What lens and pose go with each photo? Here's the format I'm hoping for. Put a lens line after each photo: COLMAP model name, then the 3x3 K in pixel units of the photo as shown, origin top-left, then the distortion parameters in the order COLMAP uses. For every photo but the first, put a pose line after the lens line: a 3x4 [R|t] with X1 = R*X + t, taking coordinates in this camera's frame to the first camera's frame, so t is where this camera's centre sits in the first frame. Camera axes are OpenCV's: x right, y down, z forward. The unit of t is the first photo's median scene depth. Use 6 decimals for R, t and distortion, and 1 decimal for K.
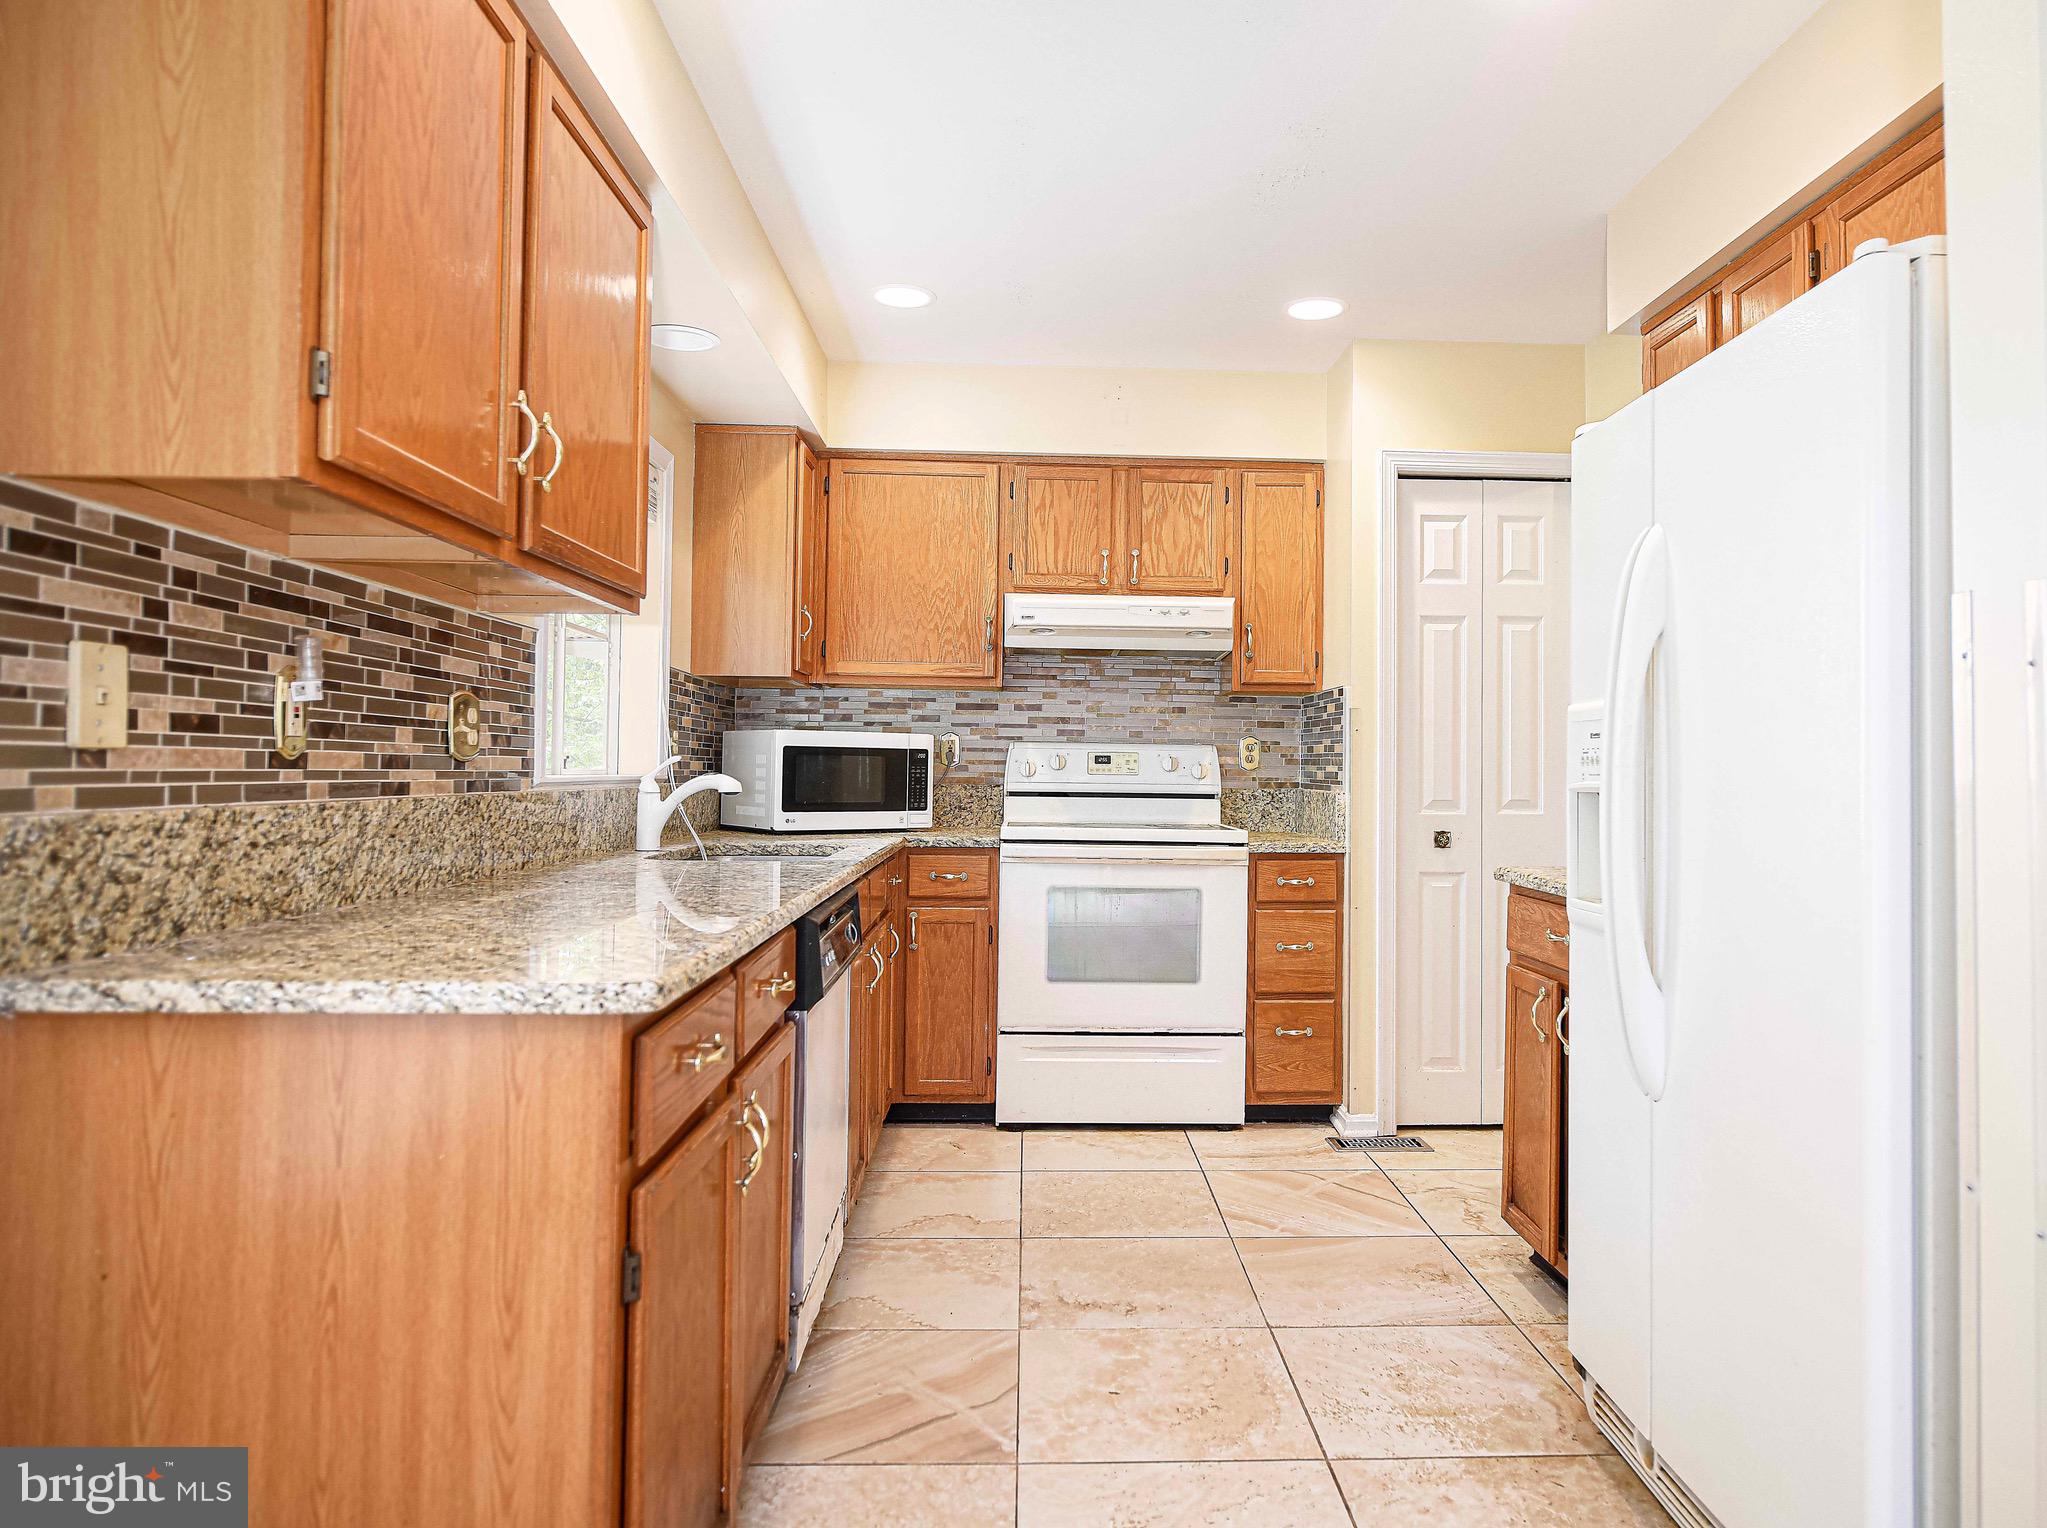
lens RADIAL K [[1235.3, 0, 1019.2], [0, 1235.3, 744.2], [0, 0, 1]] dist [-0.018242, 0.002270]
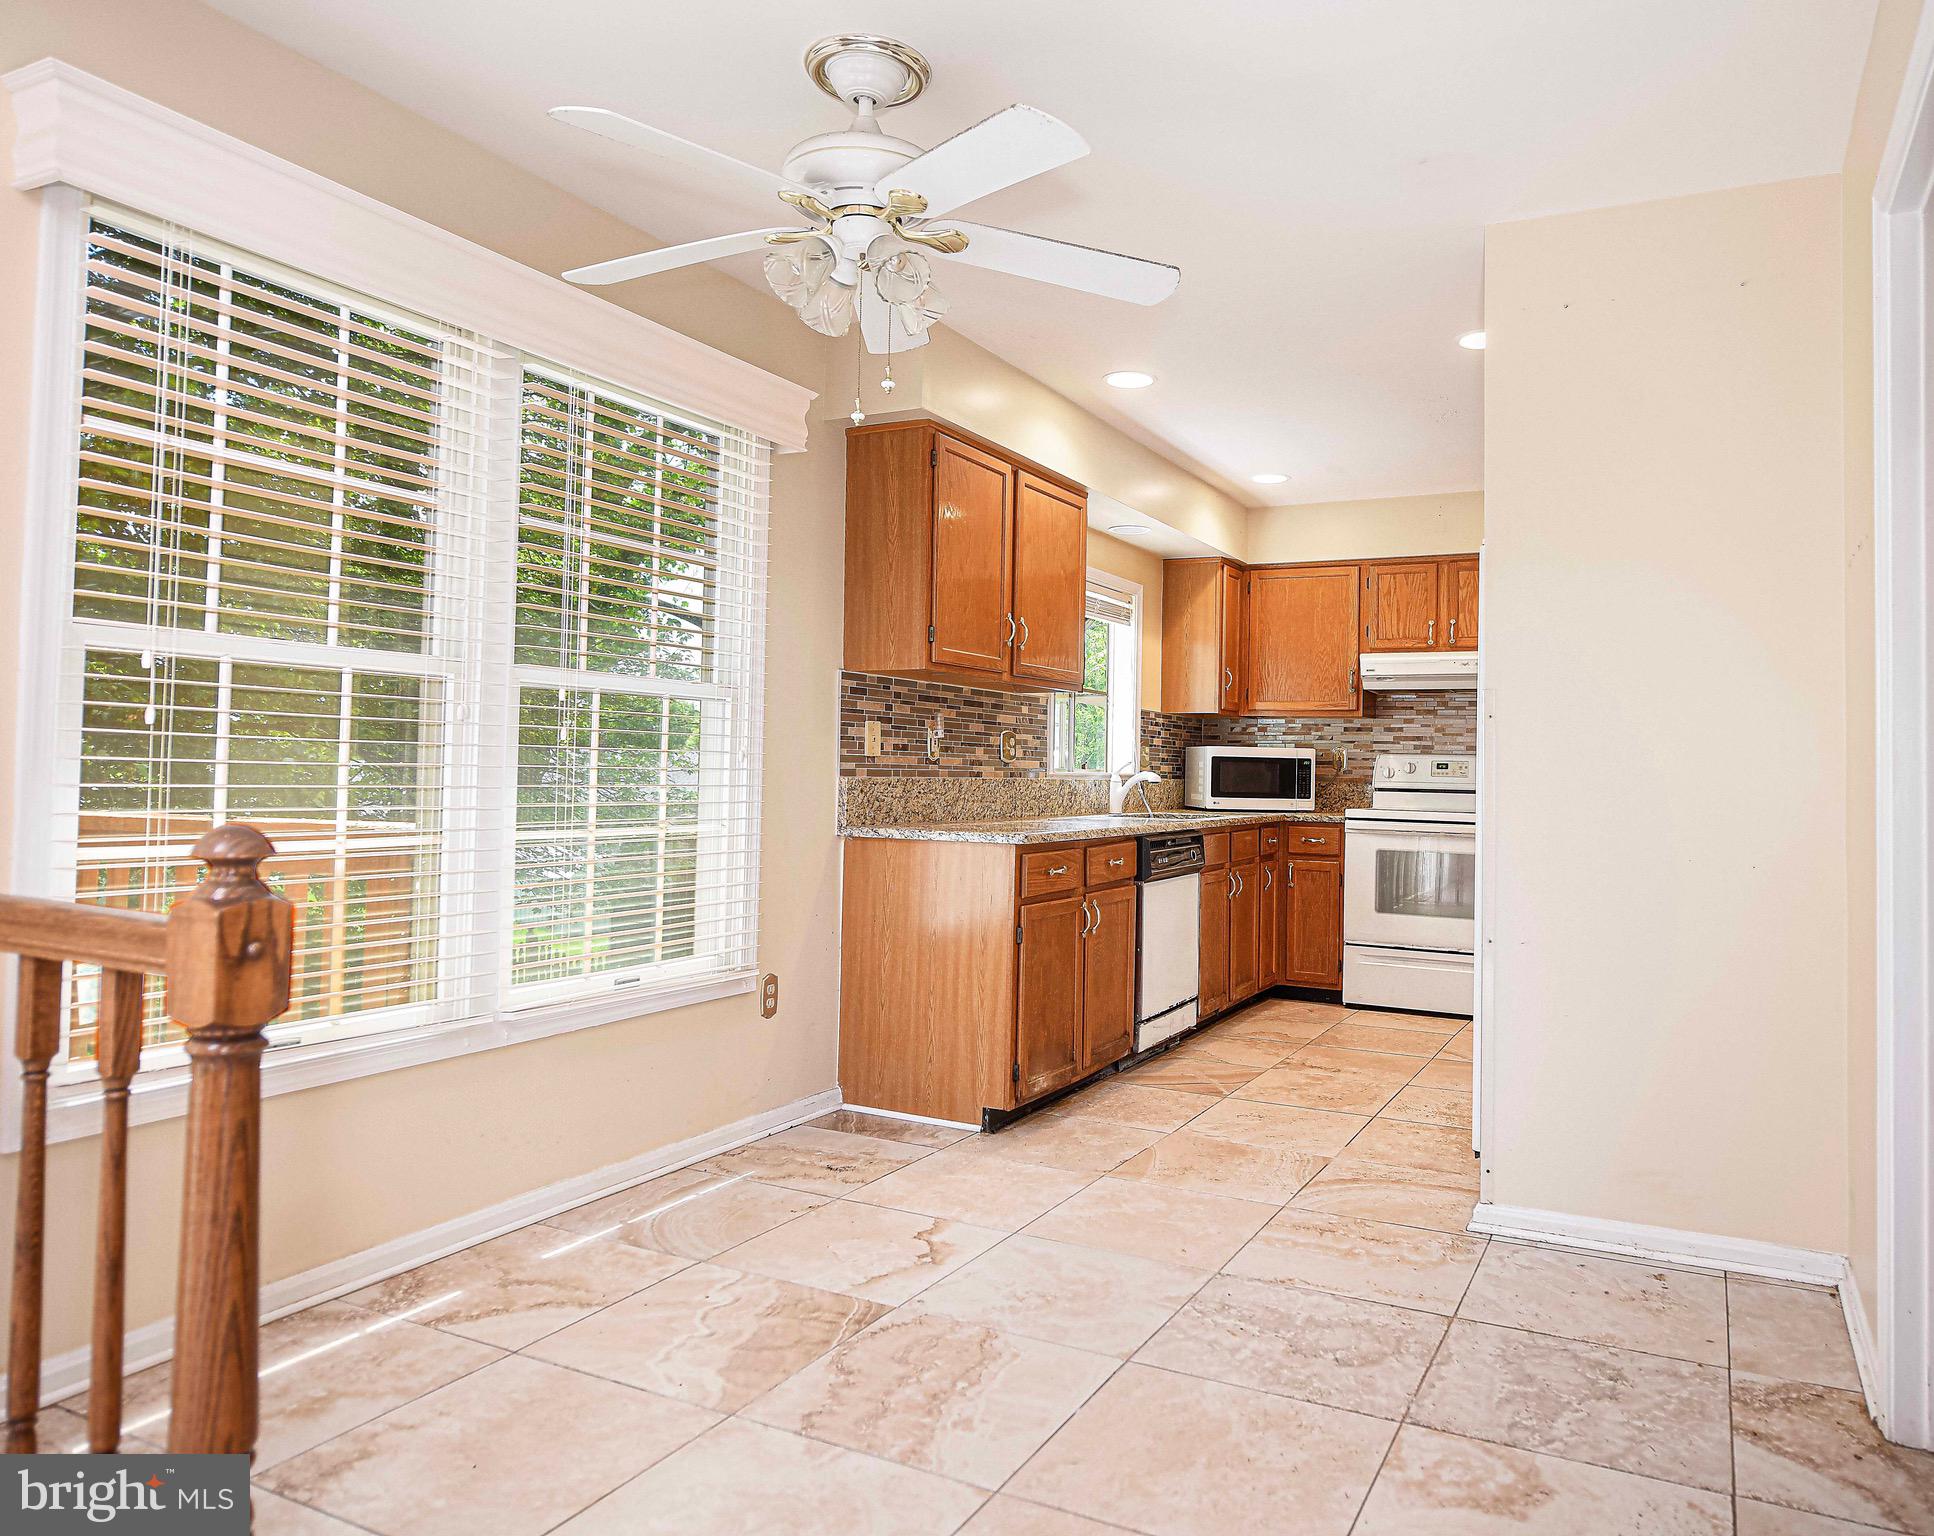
lens RADIAL K [[1443.4, 0, 968.1], [0, 1443.4, 765.5], [0, 0, 1]] dist [-0.002859, -0.001388]
pose [[0.845355, 0.002737, -0.534198, 0.556203], [0.000230, 0.999985, 0.005488, 0.002890], [0.534205, -0.004762, 0.845342, -0.777929]]
